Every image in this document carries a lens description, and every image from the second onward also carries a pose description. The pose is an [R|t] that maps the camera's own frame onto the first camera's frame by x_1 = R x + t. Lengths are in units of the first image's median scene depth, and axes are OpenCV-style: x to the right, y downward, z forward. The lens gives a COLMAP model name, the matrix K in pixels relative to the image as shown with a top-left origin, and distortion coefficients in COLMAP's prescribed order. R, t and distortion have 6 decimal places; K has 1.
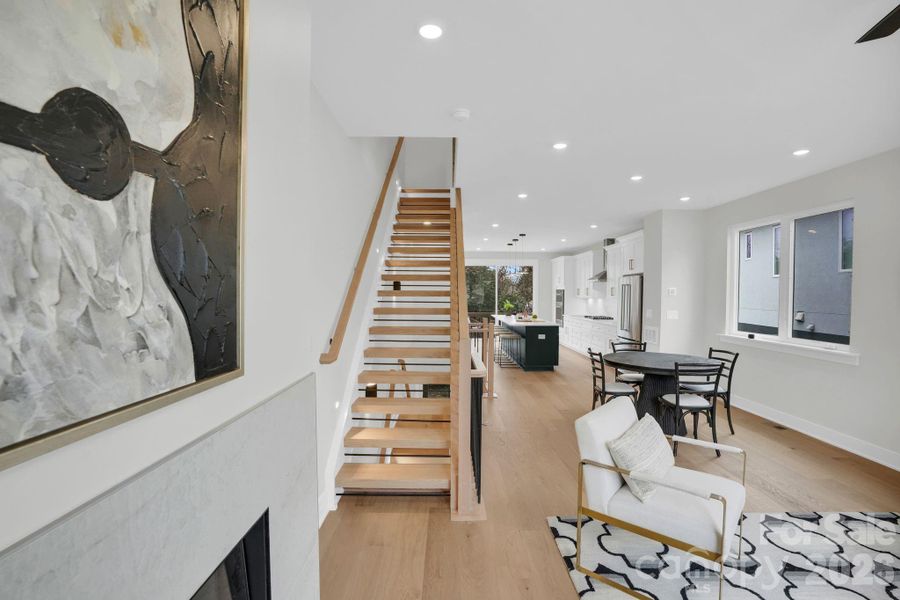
lens RADIAL K [[421.1, 0, 451.2], [0, 421.1, 302.0], [0, 0, 1]] dist [-0.073760, 0.030973]
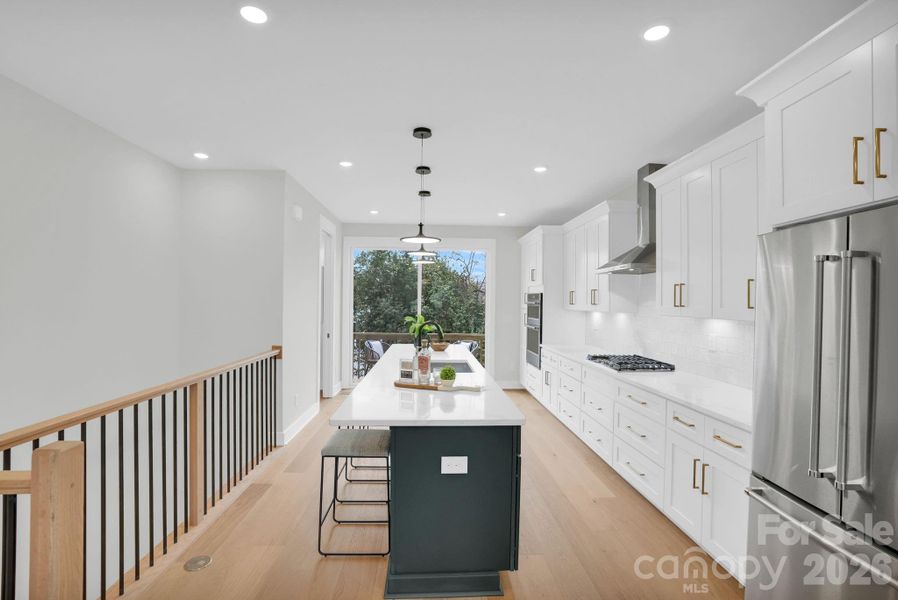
lens RADIAL K [[417.3, 0, 451.6], [0, 417.3, 302.1], [0, 0, 1]] dist [-0.071342, 0.028348]
pose [[0.998984, 0.004521, 0.044847, 0.322640], [-0.003676, 0.999814, -0.018913, -0.022166], [-0.044924, 0.018728, 0.998815, 1.183452]]
